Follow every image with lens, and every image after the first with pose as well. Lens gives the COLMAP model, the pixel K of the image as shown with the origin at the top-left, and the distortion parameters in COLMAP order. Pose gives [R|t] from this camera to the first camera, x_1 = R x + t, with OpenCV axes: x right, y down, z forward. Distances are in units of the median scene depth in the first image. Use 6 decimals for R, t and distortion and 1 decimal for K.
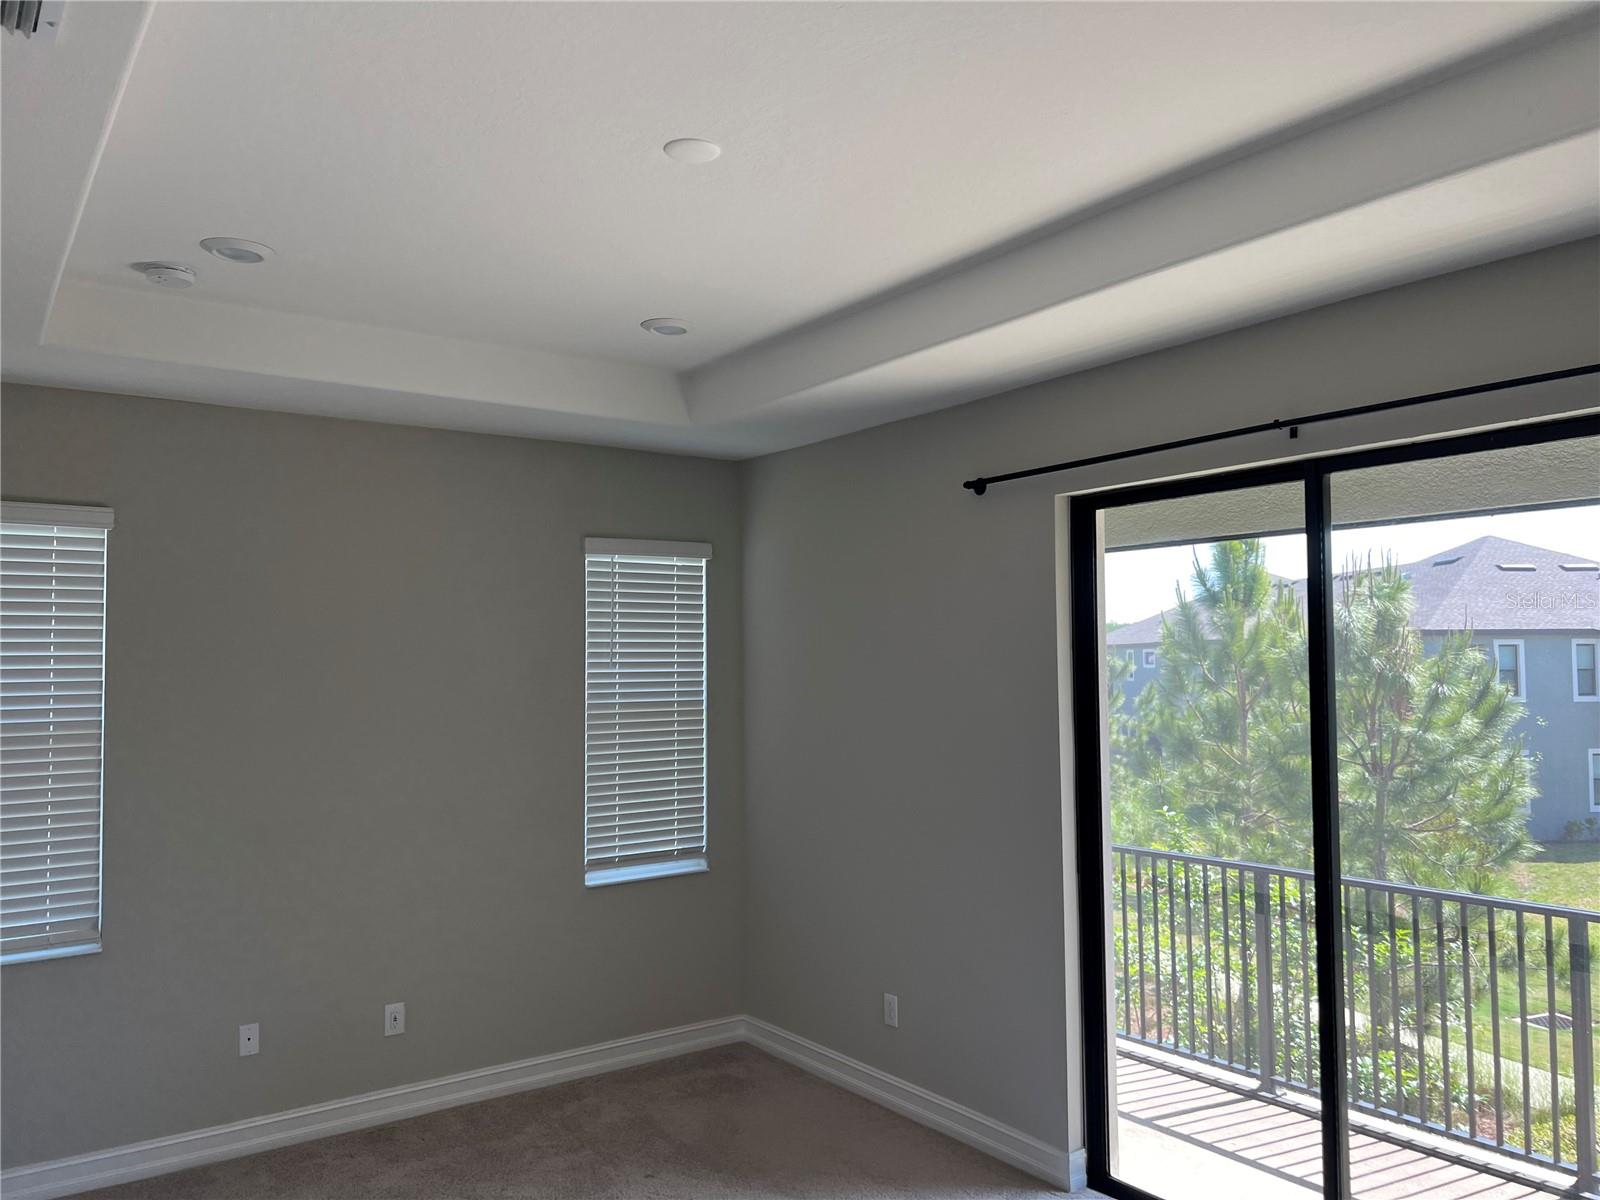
lens RADIAL K [[1201.3, 0, 802.2], [0, 1201.3, 628.0], [0, 0, 1]] dist [0.109100, -0.155643]
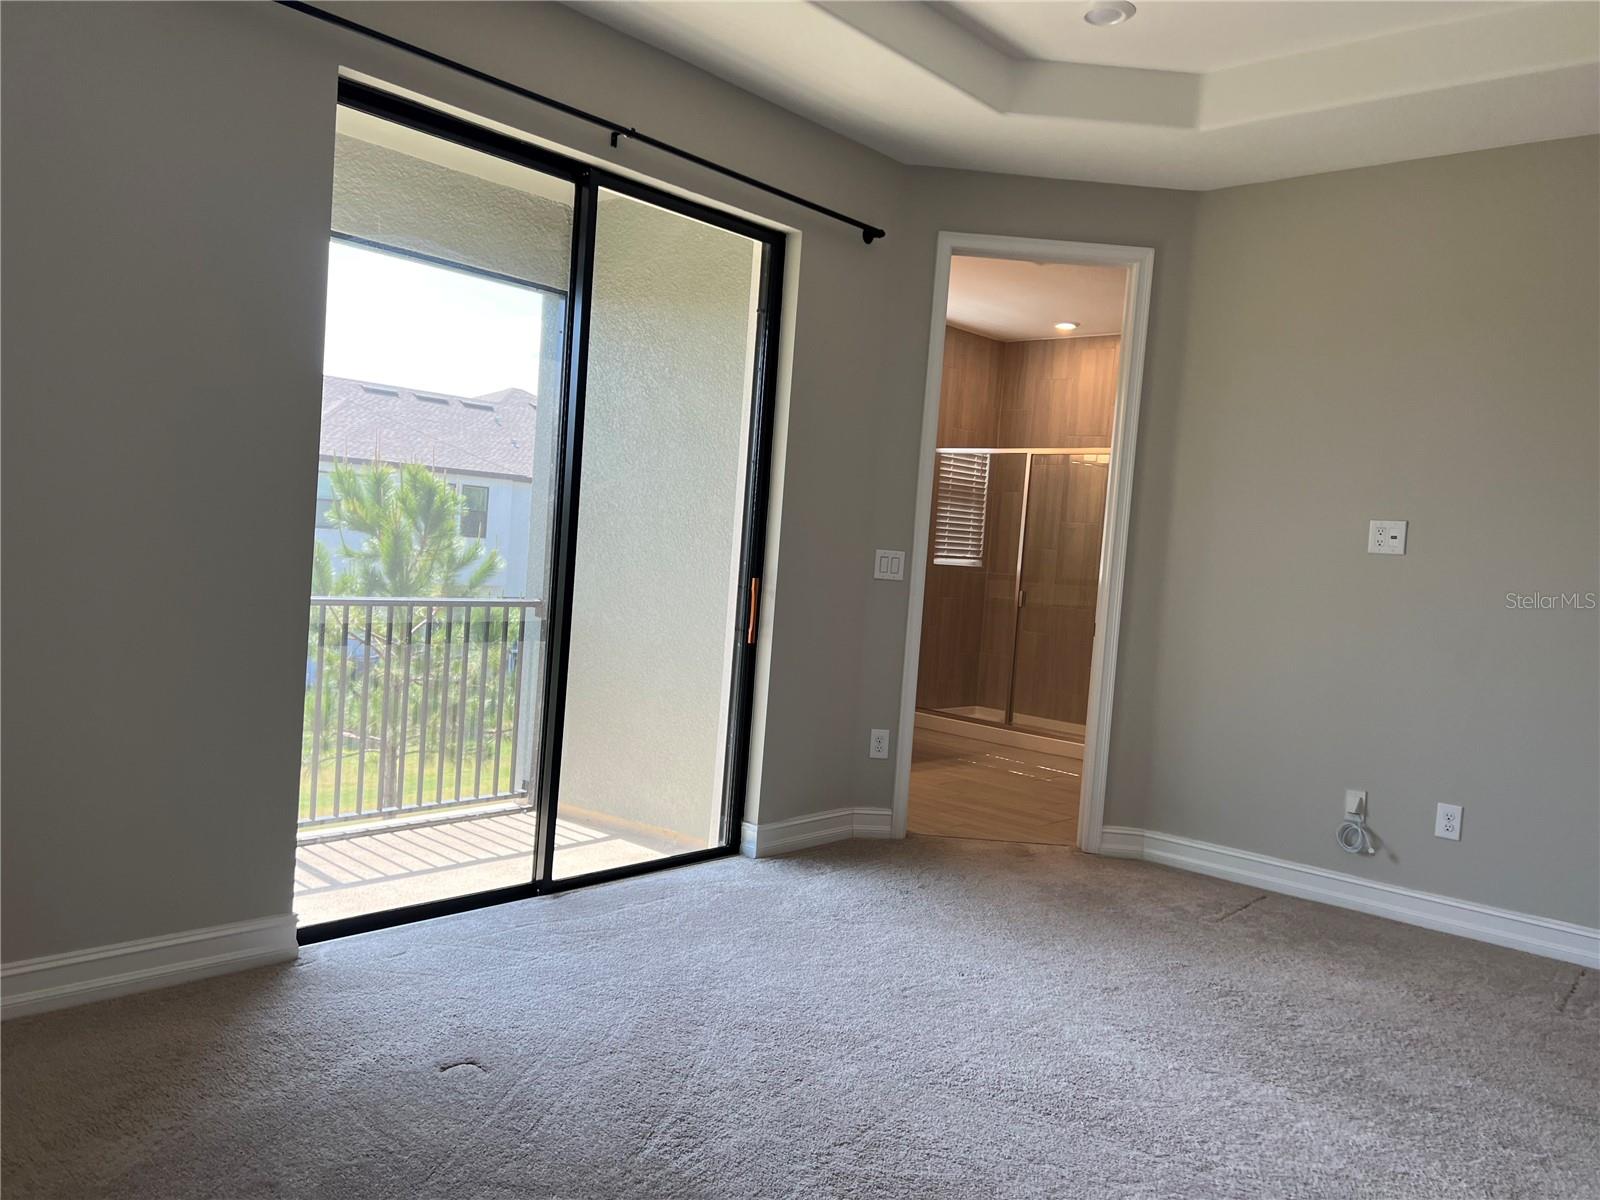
lens RADIAL K [[1204.1, 0, 800.0], [0, 1204.1, 600.0], [0, 0, 1]] dist [0.077124, -0.083163]
pose [[-0.206424, -0.039679, 0.977658, -0.438476], [-0.095403, 0.995233, 0.020249, 0.131496], [-0.973801, -0.089092, -0.209225, 0.616592]]
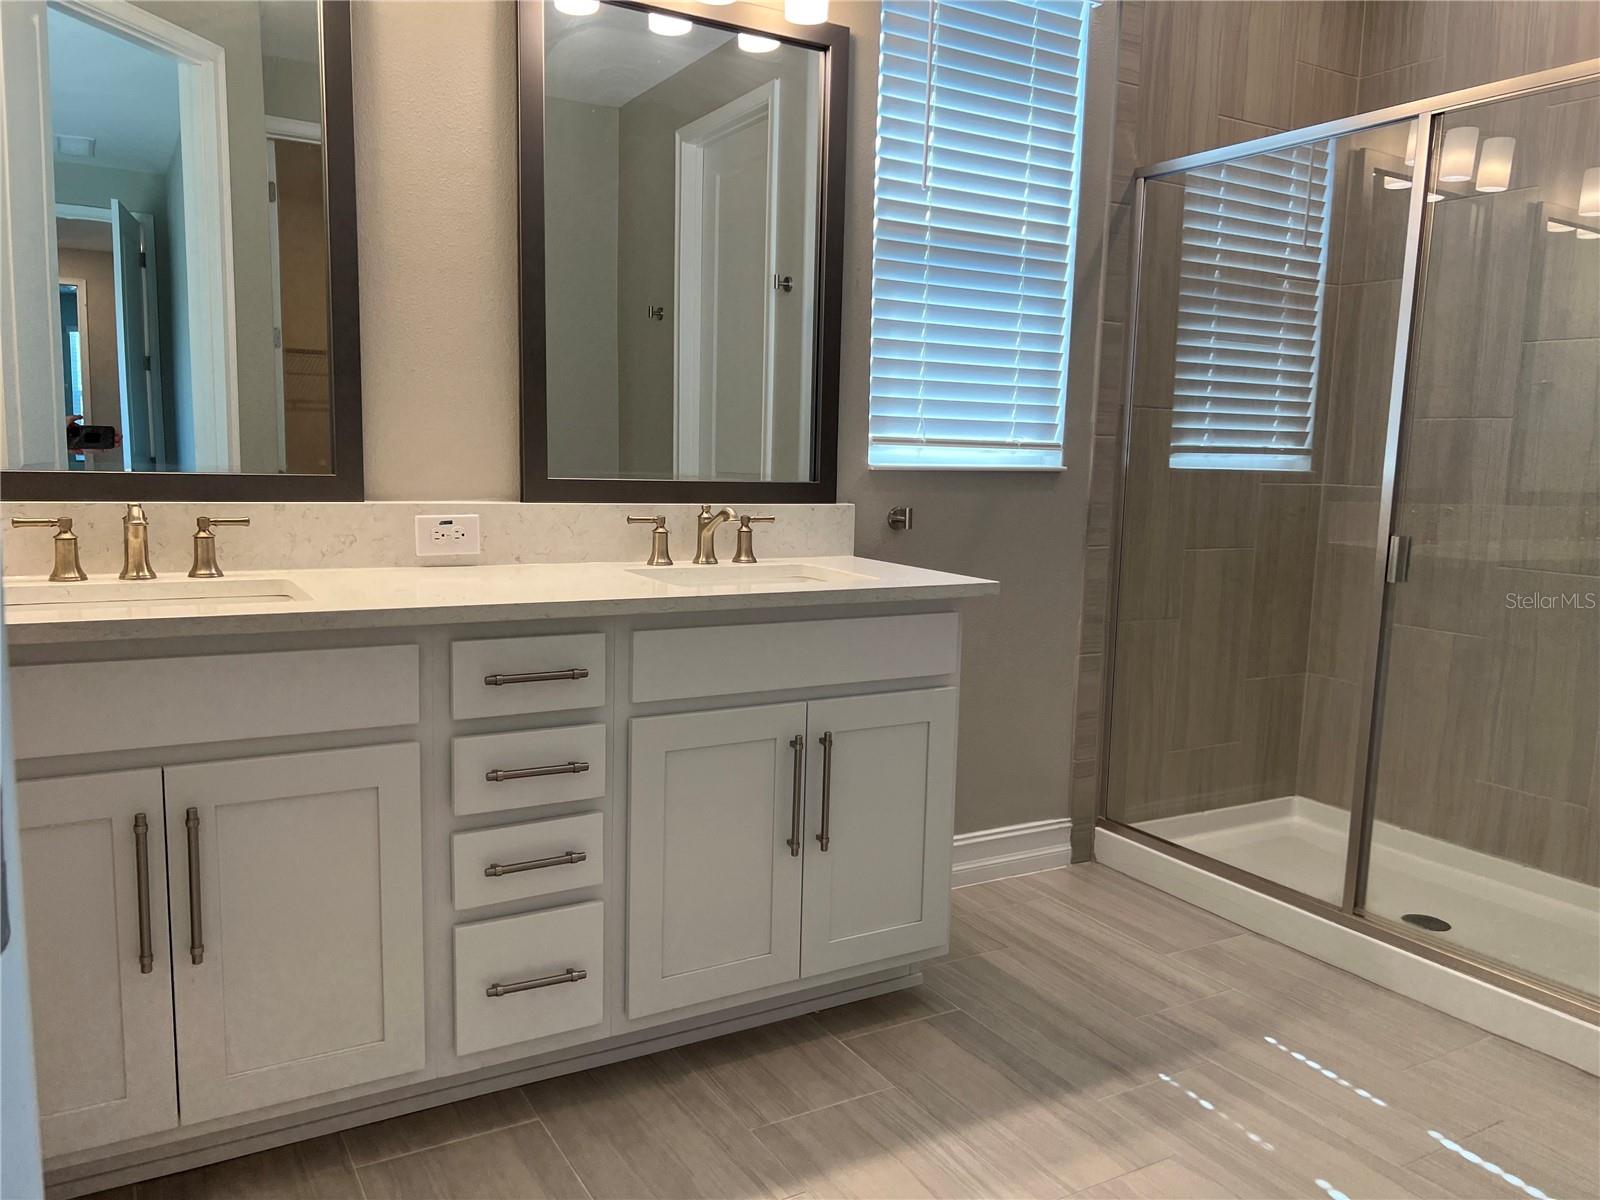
lens RADIAL K [[1221.8, 0, 821.2], [0, 1221.8, 609.3], [0, 0, 1]] dist [0.014879, 0.000268]
pose [[0.083929, -0.112029, 0.990154, 0.332273], [-0.060531, 0.991252, 0.117284, 0.111003], [-0.994632, -0.069779, 0.076413, 0.280845]]
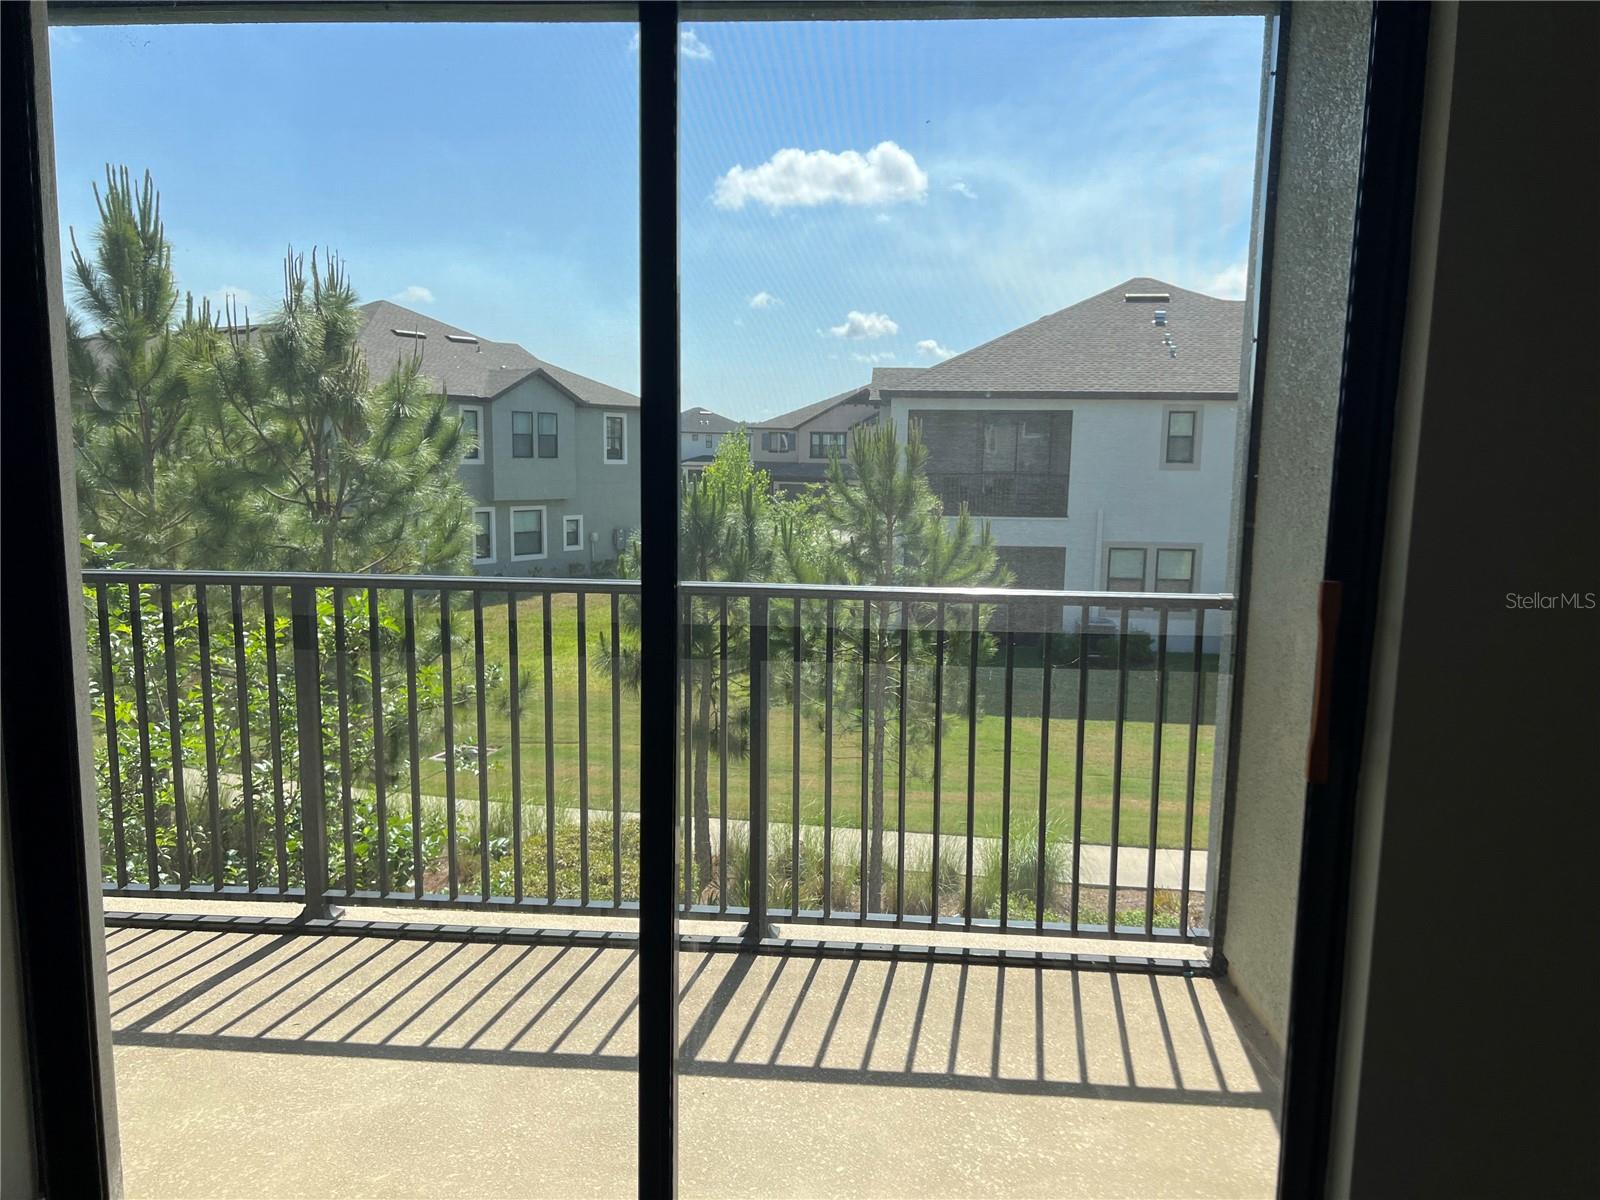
lens RADIAL K [[1221.8, 0, 821.2], [0, 1221.8, 609.3], [0, 0, 1]] dist [0.014879, 0.000268]
pose [[0.645192, -0.075338, 0.760297, 0.068910], [-0.050955, 0.988668, 0.141209, 0.110001], [-0.762319, -0.129848, 0.634042, 0.398263]]
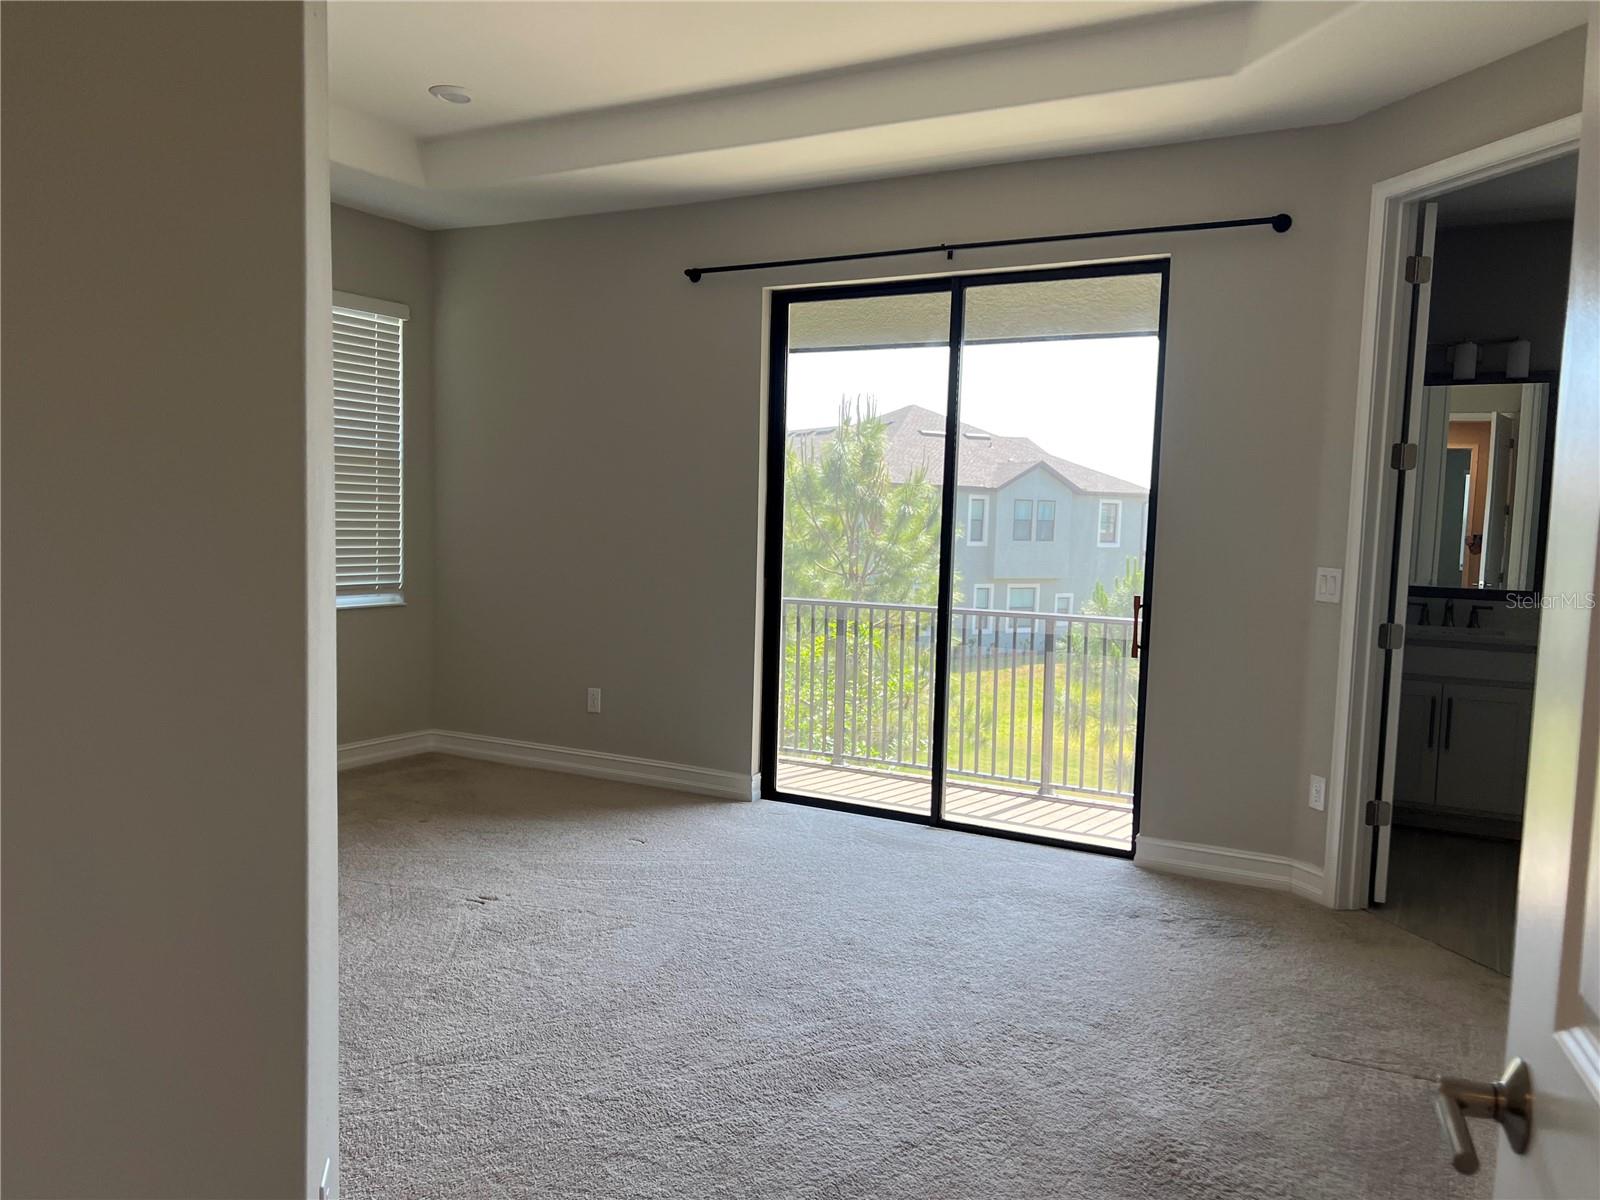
lens RADIAL K [[1204.1, 0, 800.0], [0, 1204.1, 600.0], [0, 0, 1]] dist [0.077124, -0.083163]
pose [[0.904943, 0.007719, 0.425463, -0.221225], [-0.051202, 0.994547, 0.090860, 0.075469], [-0.422441, -0.104007, 0.900403, -0.159932]]
